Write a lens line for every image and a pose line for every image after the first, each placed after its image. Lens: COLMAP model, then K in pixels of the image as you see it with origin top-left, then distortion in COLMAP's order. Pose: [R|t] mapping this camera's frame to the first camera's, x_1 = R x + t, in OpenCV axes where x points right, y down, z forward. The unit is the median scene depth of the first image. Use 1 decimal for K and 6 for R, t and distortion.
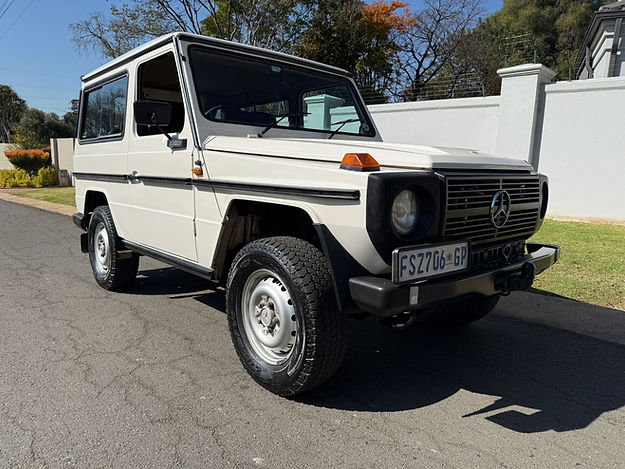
lens RADIAL K [[433.1, 0, 302.3], [0, 433.1, 236.0], [0, 0, 1]] dist [0.009871, -0.003072]
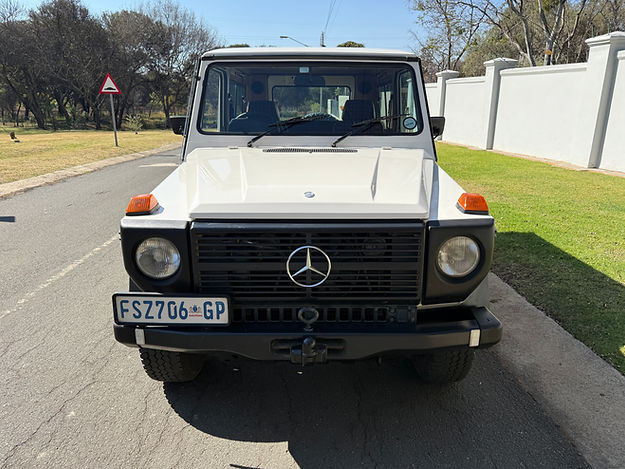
lens RADIAL K [[433.1, 0, 302.3], [0, 433.1, 236.0], [0, 0, 1]] dist [0.009871, -0.003072]
pose [[0.784717, 0.153293, -0.600601, 1.128498], [-0.086391, 0.986528, 0.138920, -0.283207], [0.613805, -0.057126, 0.787388, 0.382475]]
